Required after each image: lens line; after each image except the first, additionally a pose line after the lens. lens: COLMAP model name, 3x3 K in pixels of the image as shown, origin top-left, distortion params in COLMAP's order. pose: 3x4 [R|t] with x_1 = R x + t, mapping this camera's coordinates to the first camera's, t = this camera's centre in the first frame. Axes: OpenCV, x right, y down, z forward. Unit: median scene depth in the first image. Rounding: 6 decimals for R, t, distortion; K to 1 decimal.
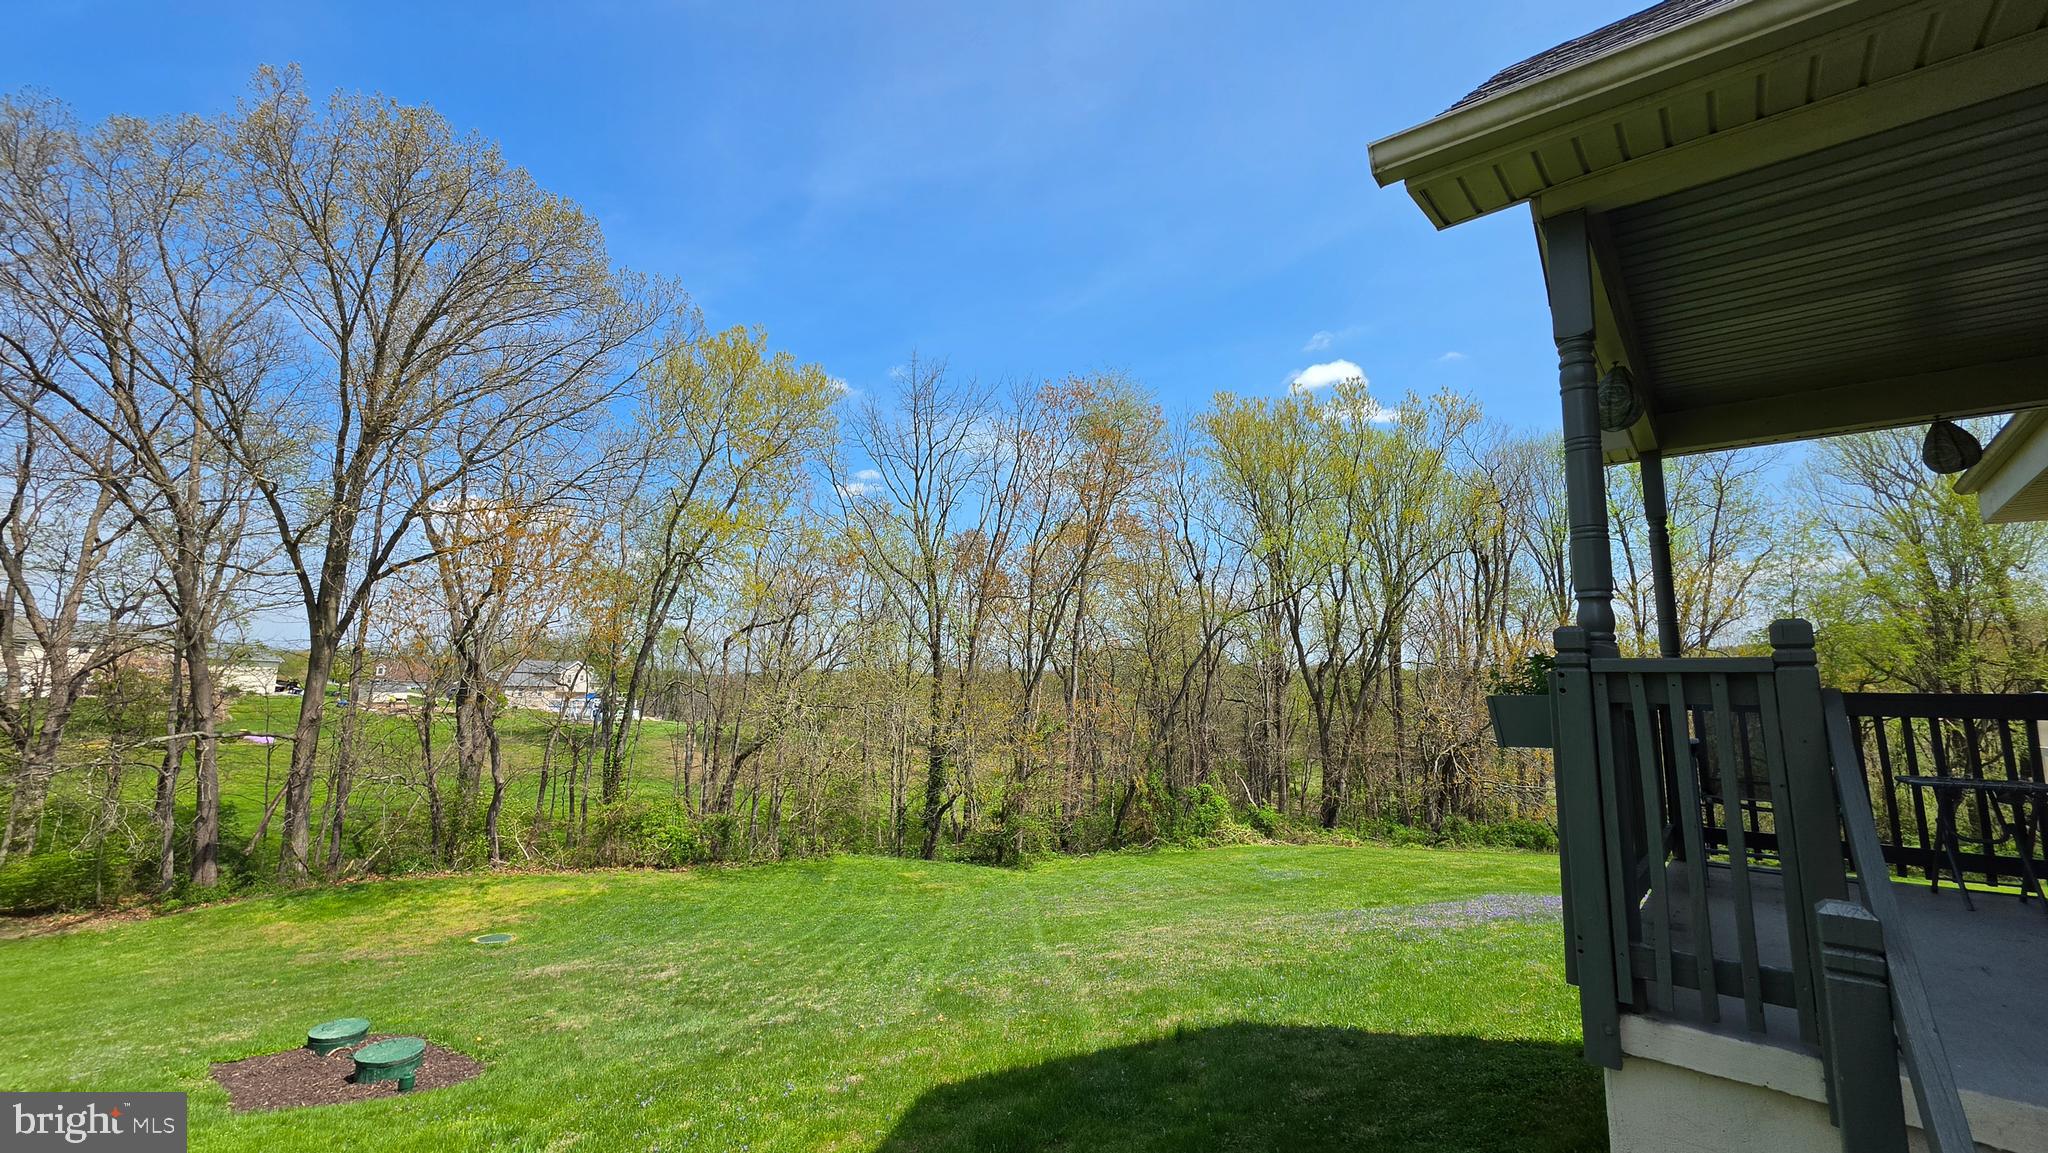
lens RADIAL K [[816.3, 0, 1025.1], [0, 816.3, 569.8], [0, 0, 1]] dist [-0.001983, -0.000095]
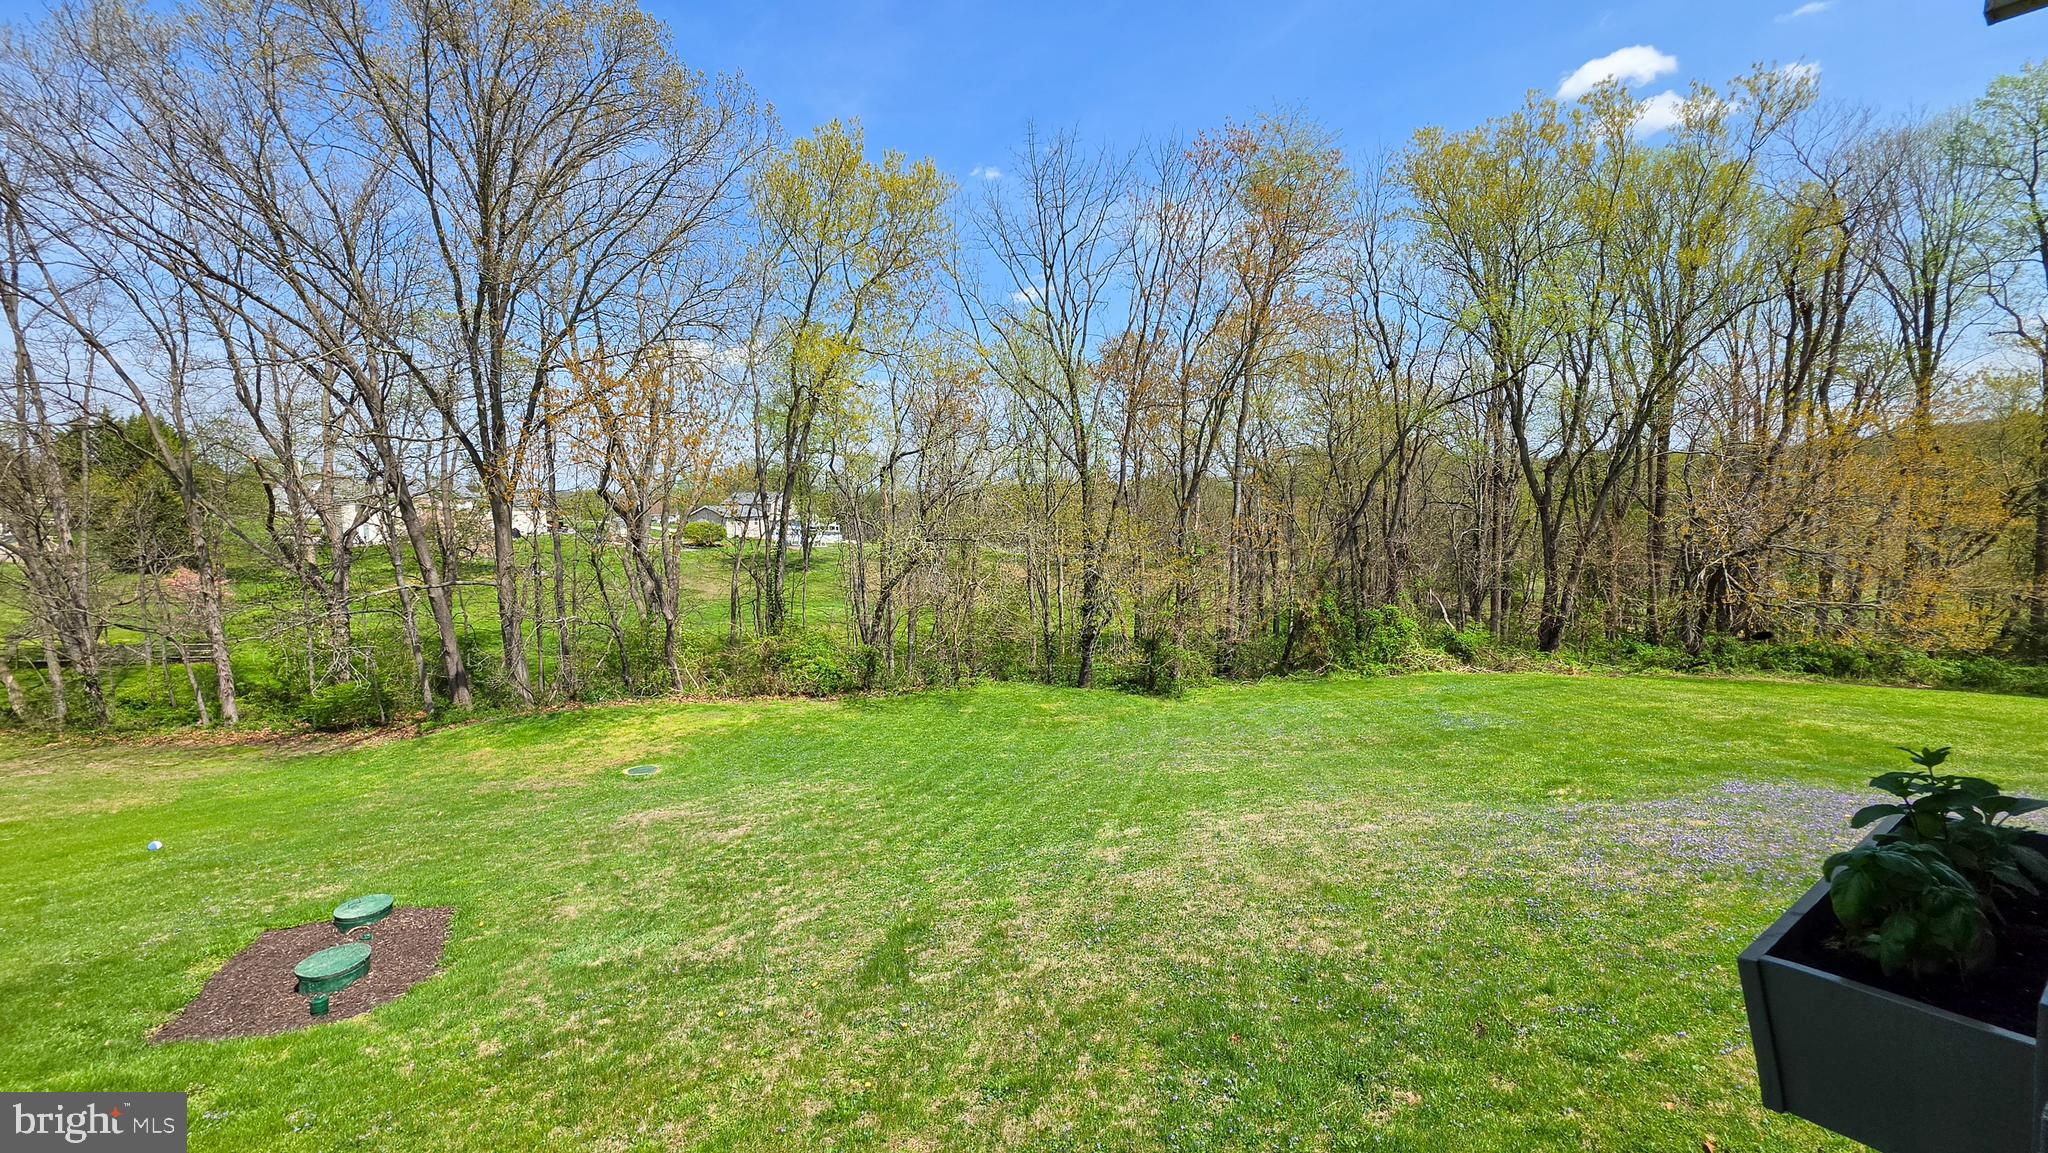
lens RADIAL K [[816.3, 0, 1025.1], [0, 816.3, 569.8], [0, 0, 1]] dist [-0.001983, -0.000095]
pose [[0.968825, -0.022852, -0.246689, 0.059409], [0.079367, 0.971887, 0.221668, -0.002422], [0.234689, -0.234337, 0.943402, 0.086313]]
